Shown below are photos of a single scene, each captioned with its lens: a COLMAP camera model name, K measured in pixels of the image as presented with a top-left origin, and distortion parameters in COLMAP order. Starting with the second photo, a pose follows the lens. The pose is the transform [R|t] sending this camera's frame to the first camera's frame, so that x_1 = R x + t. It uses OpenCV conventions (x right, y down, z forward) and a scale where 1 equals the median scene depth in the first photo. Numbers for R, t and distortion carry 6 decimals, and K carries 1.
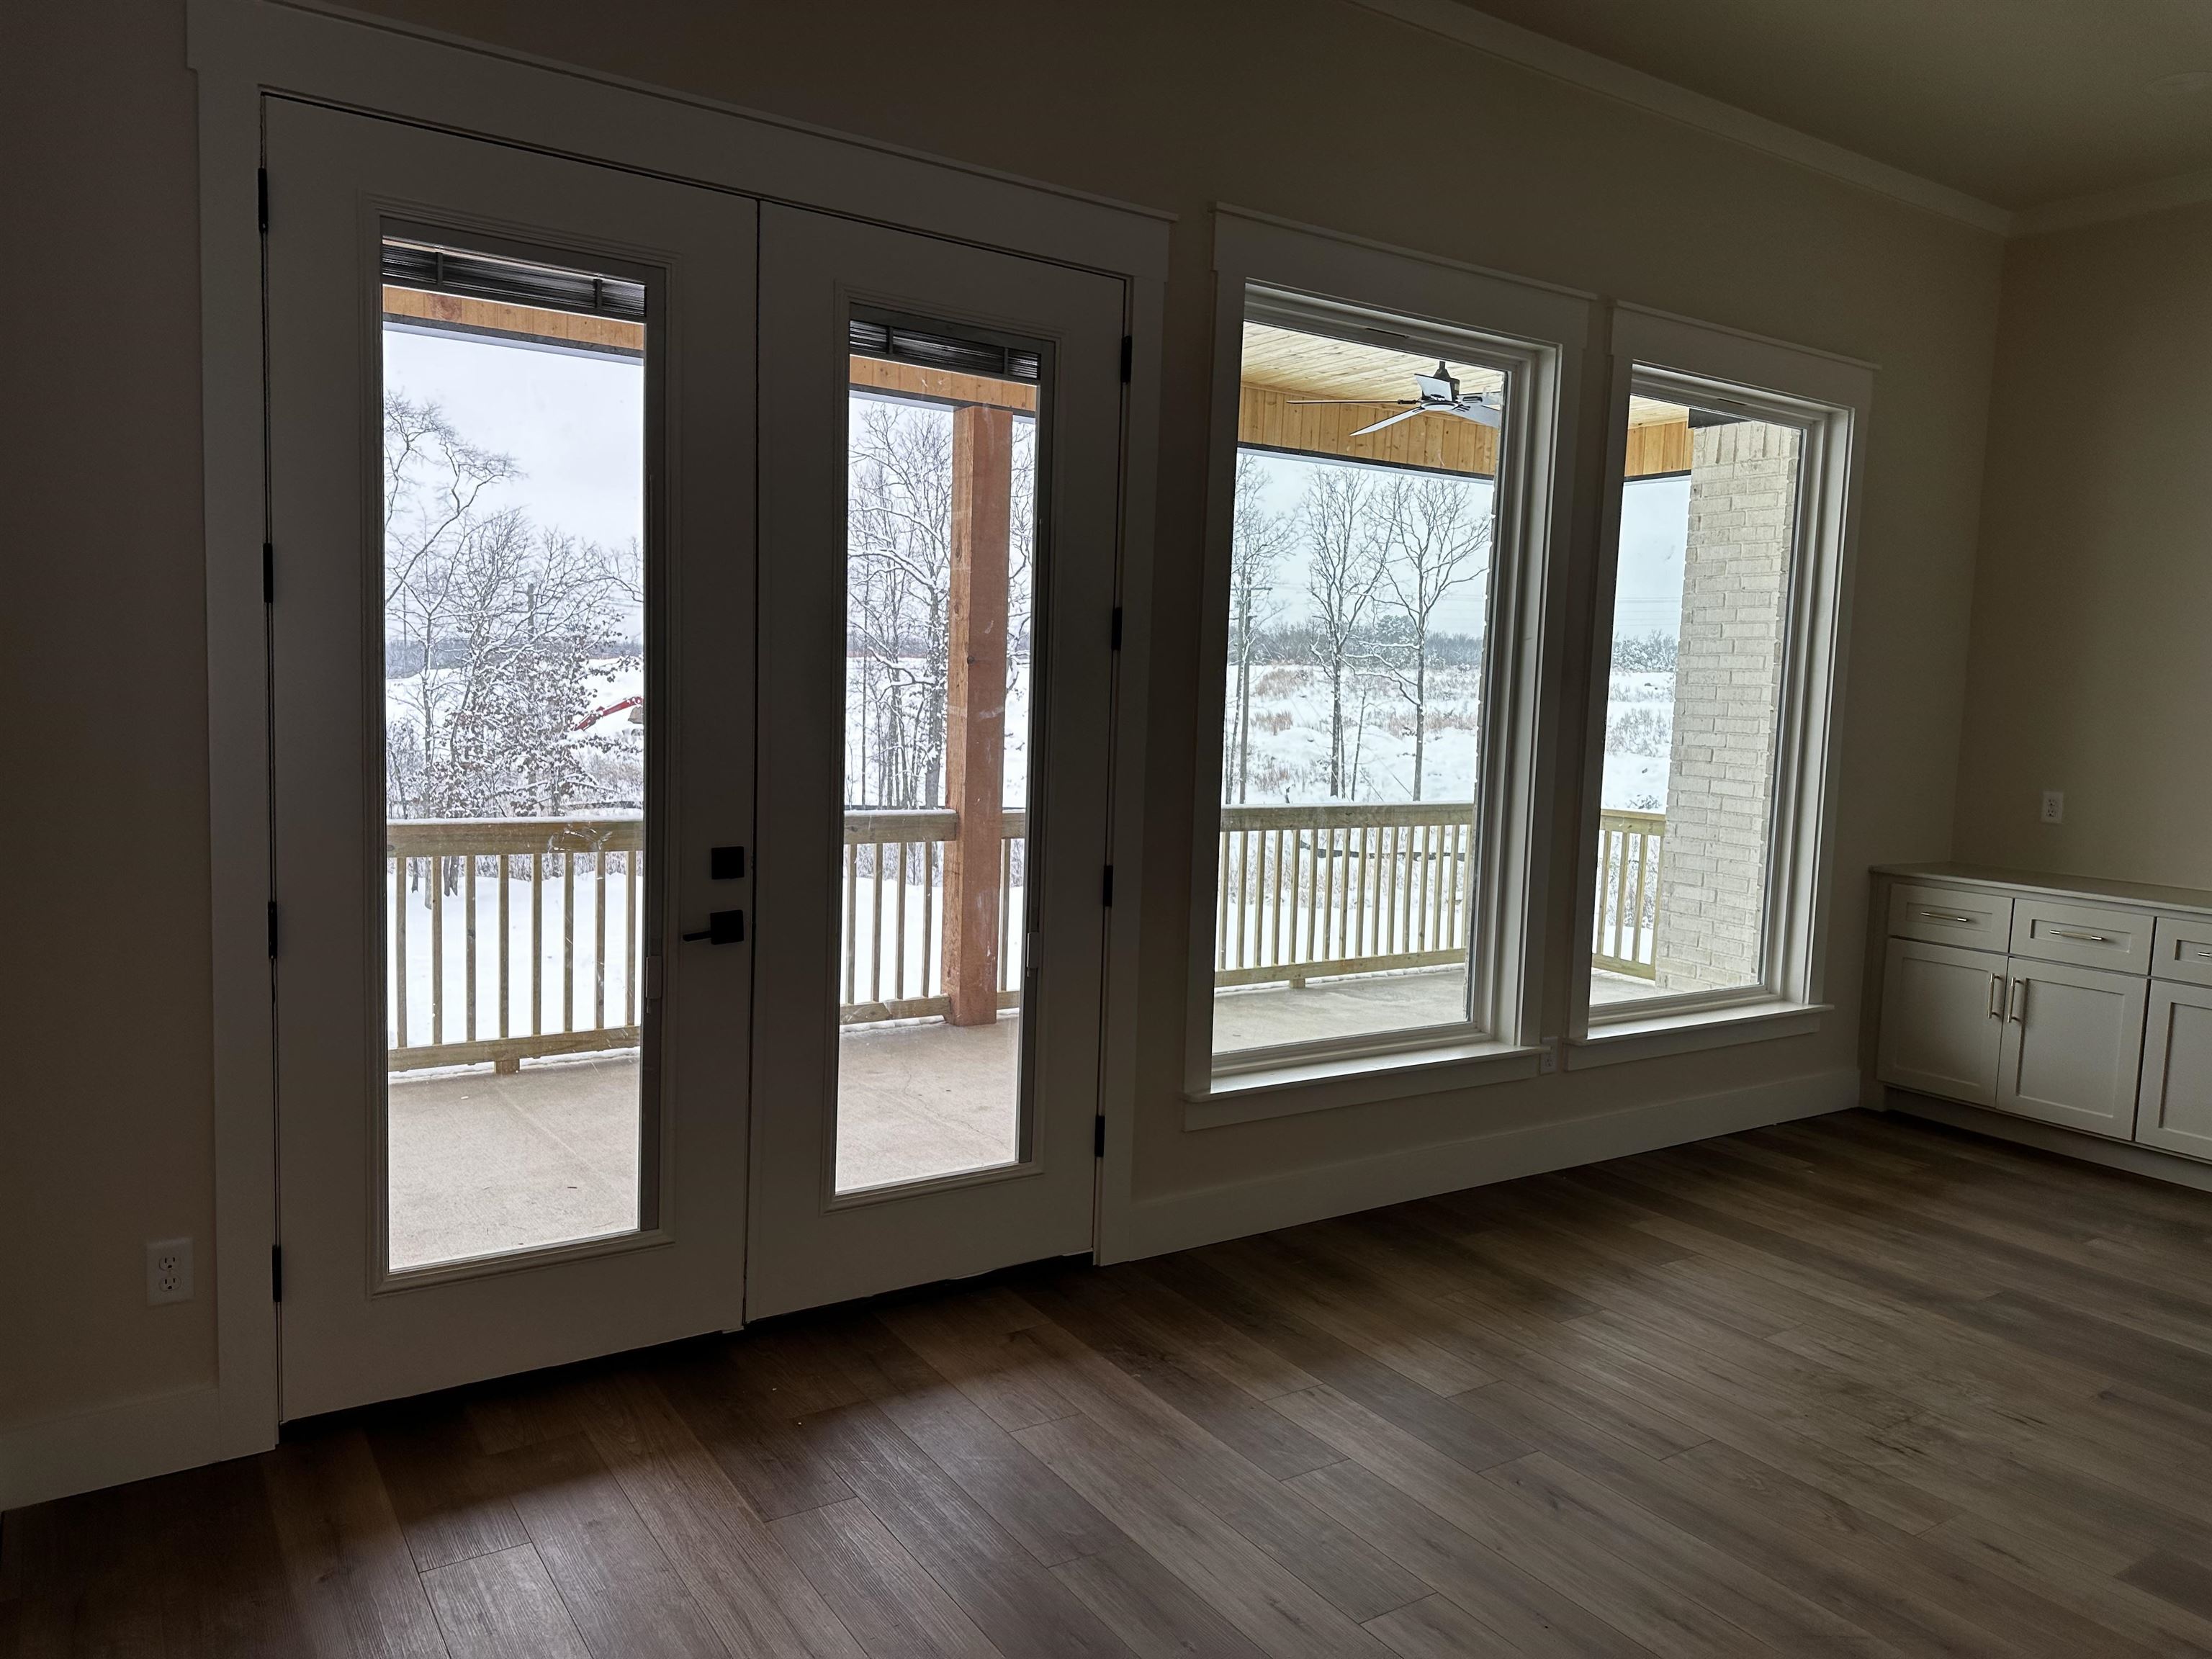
lens RADIAL K [[1547.1, 0, 1085.5], [0, 1547.1, 817.1], [0, 0, 1]] dist [0.037653, -0.032883]
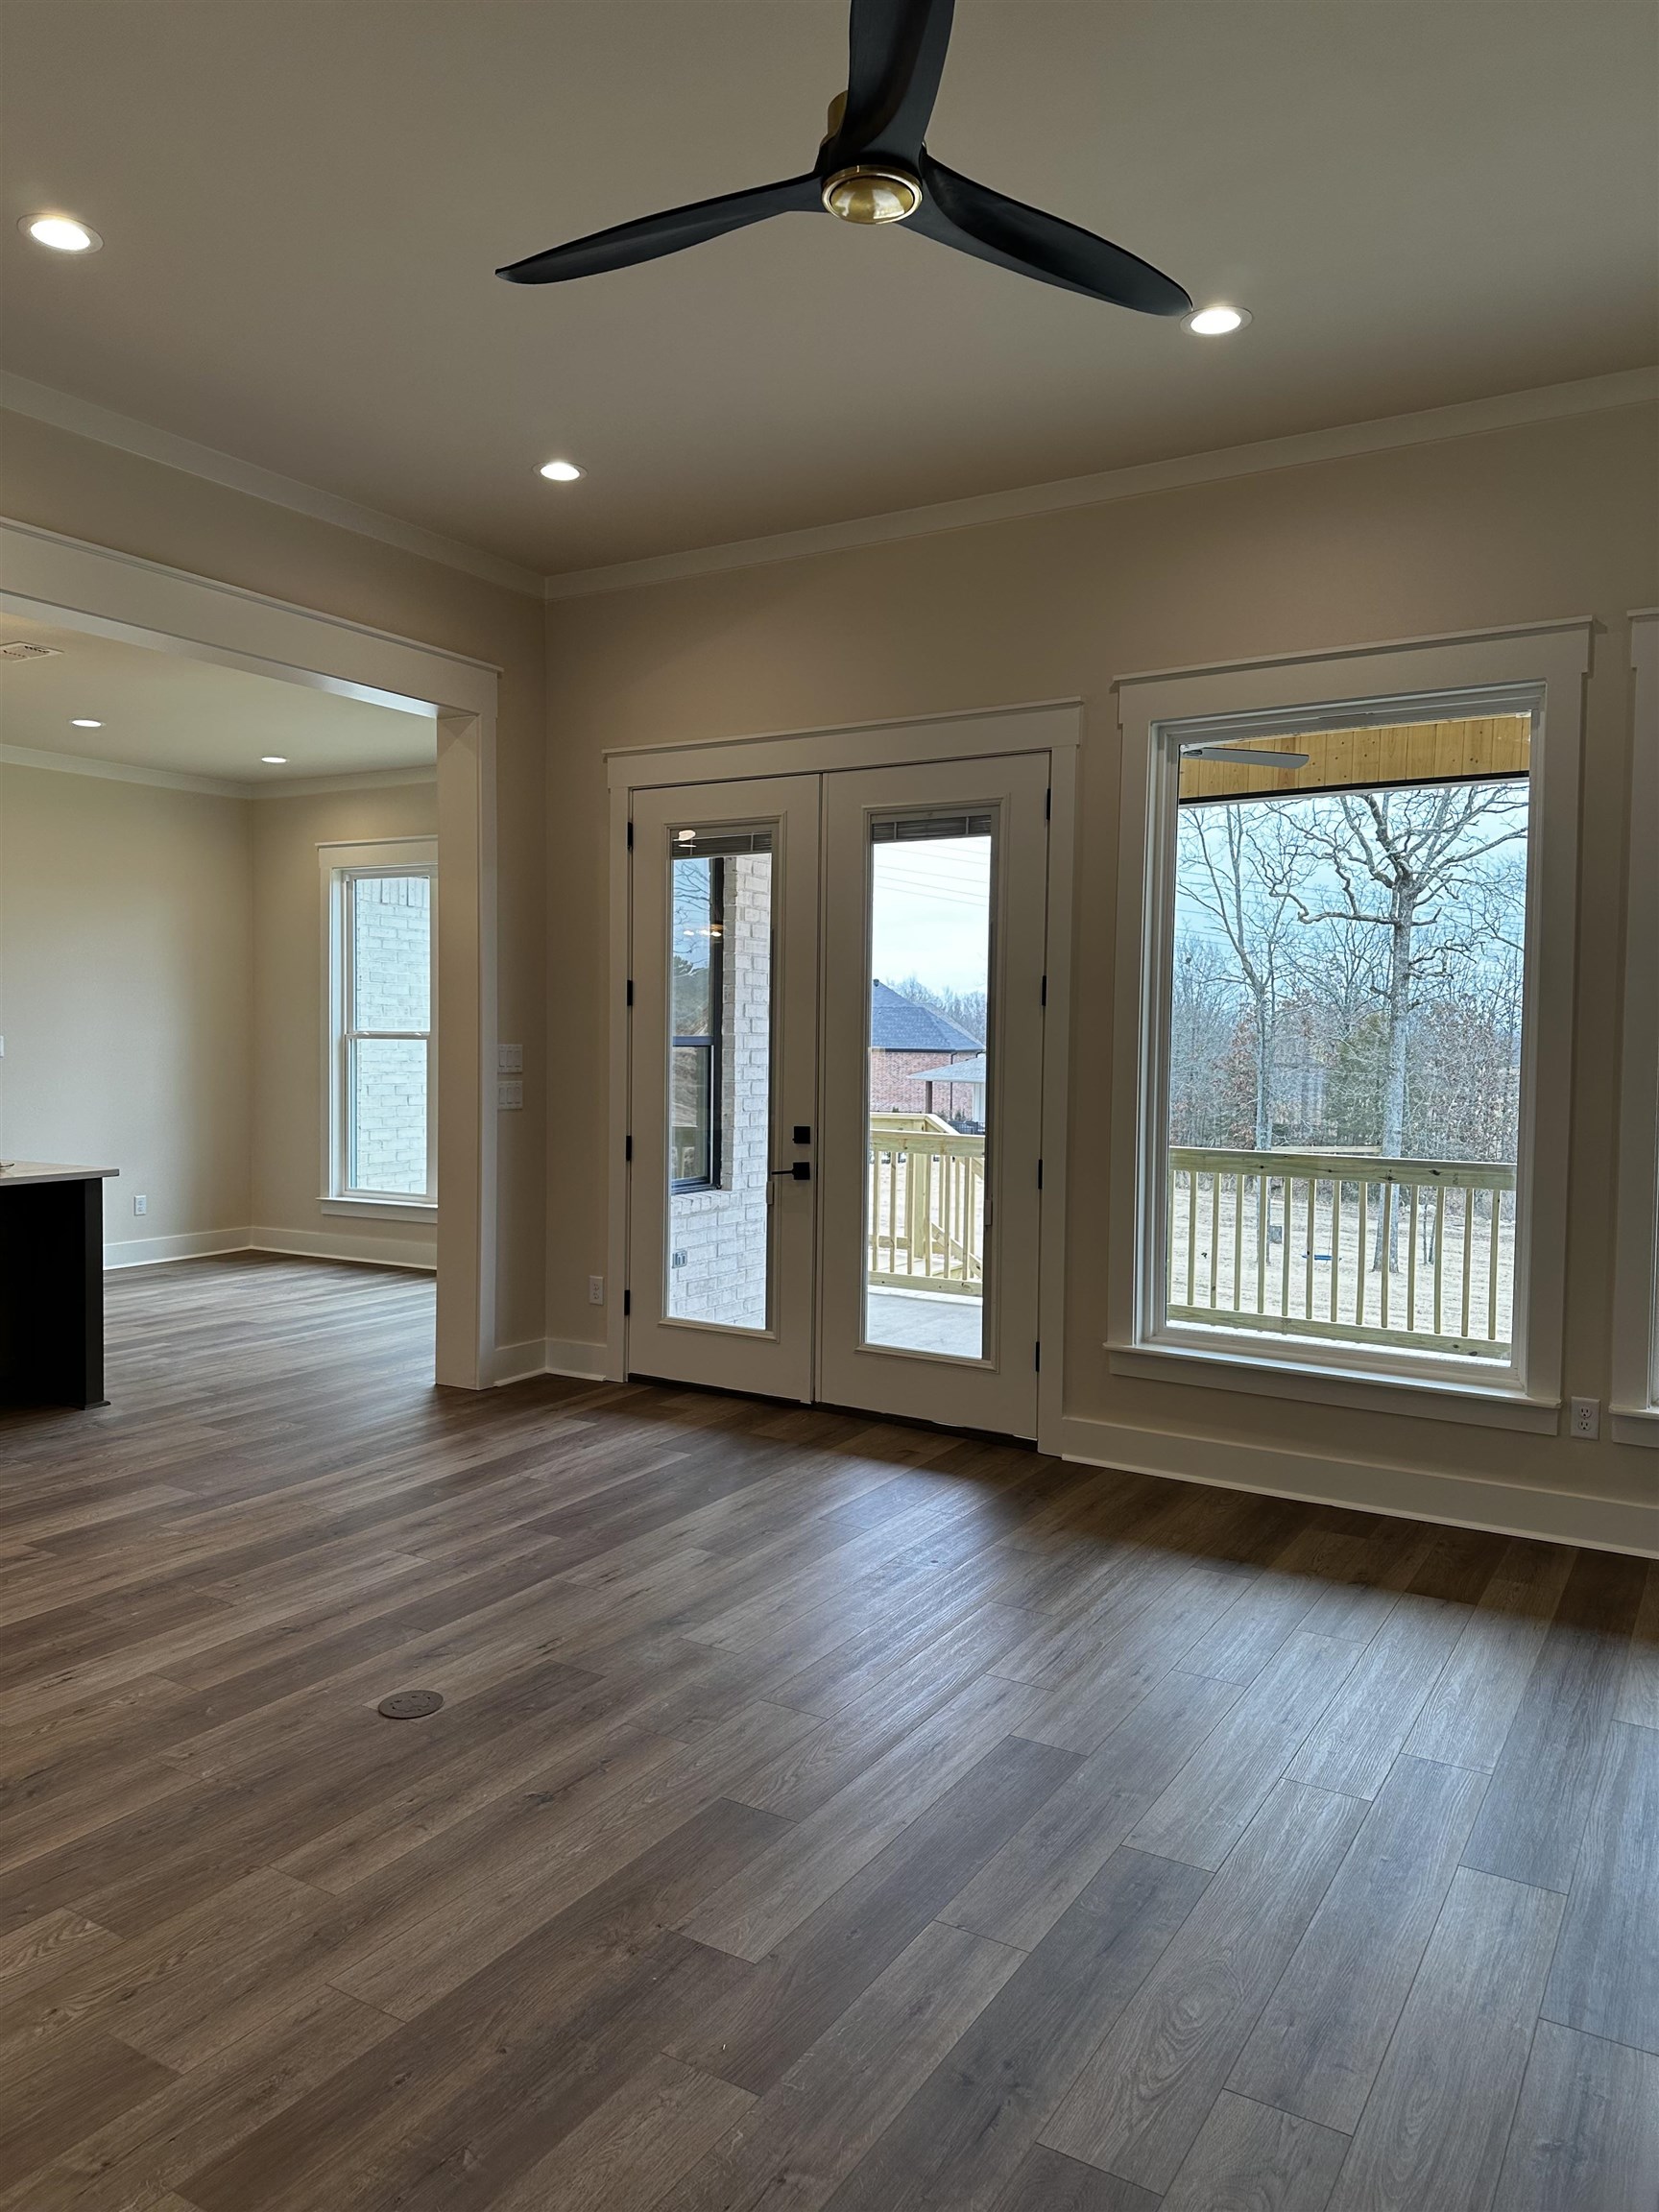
lens RADIAL K [[1547.1, 0, 819.9], [0, 1547.1, 1100.1], [0, 0, 1]] dist [0.037653, -0.032883]
pose [[0.423358, 0.019586, -0.905751, 0.967884], [-0.068954, 0.997563, -0.010659, 0.004597], [0.903335, 0.066967, 0.423677, 0.177212]]
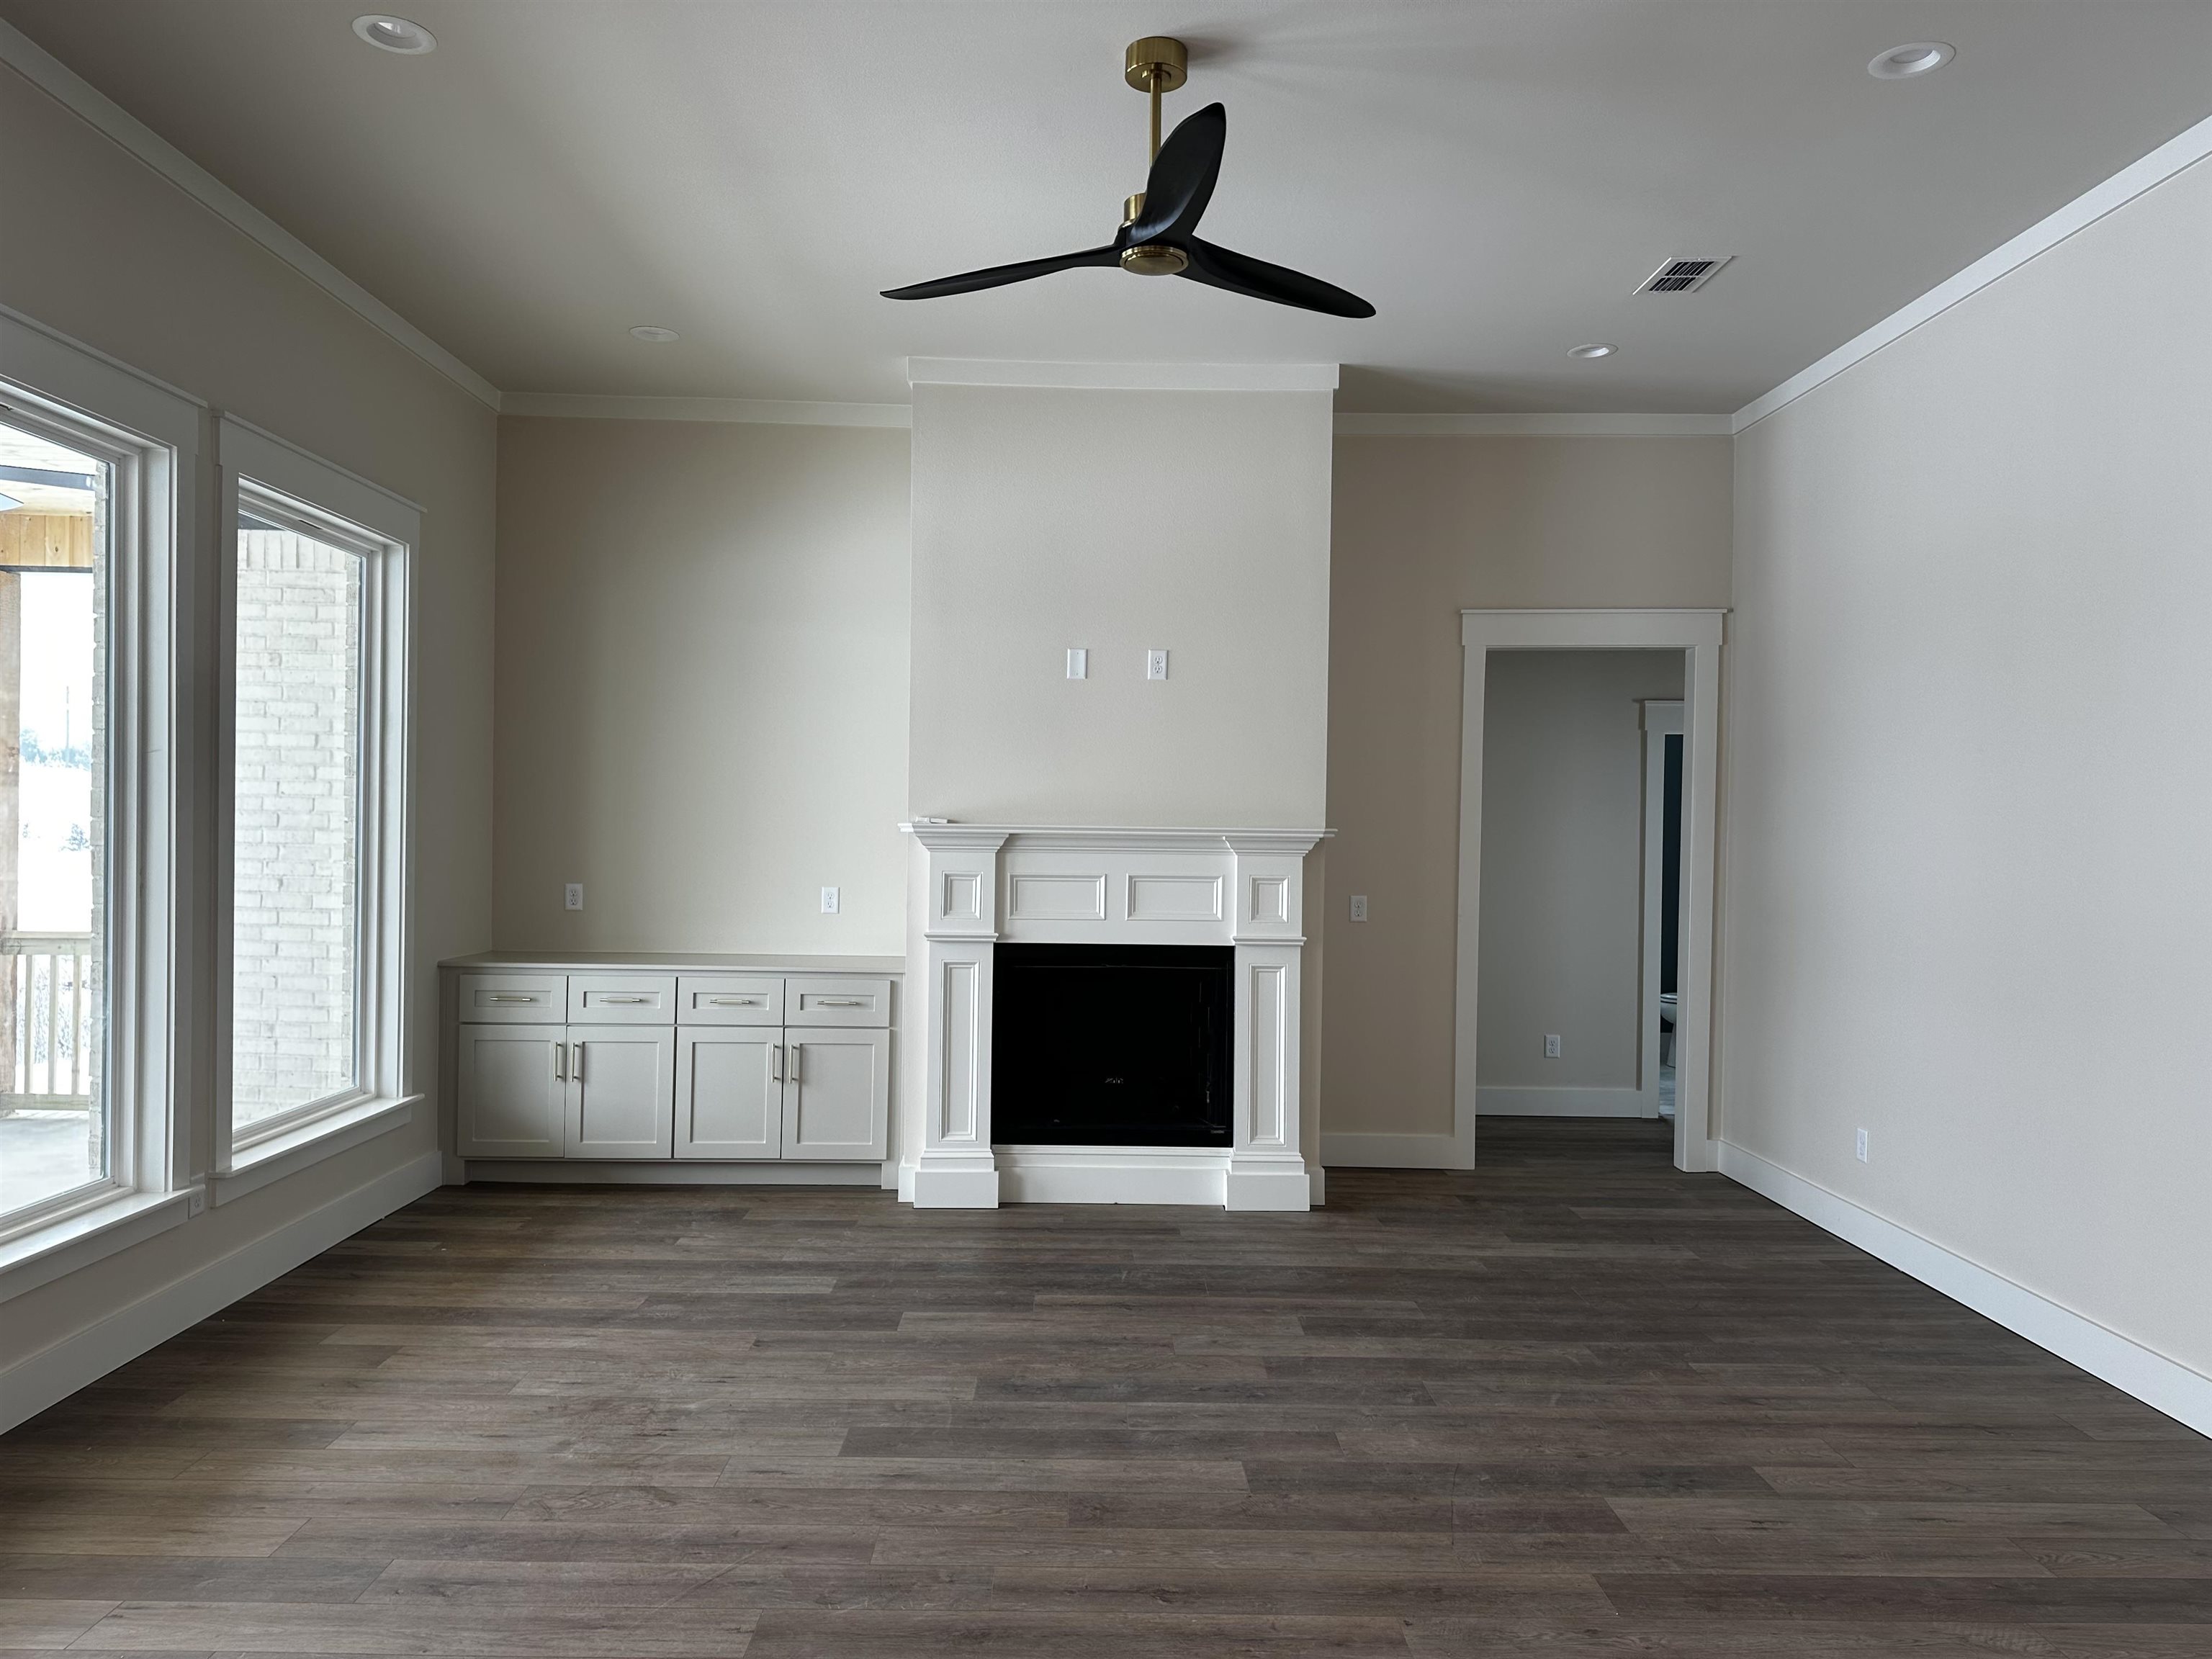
lens RADIAL K [[1547.1, 0, 1096.6], [0, 1547.1, 828.0], [0, 0, 1]] dist [0.037653, -0.032883]
pose [[0.542842, -0.026135, 0.839428, -0.195206], [0.074214, 0.997098, -0.016948, -0.011087], [-0.836549, 0.071497, 0.543207, 0.020824]]
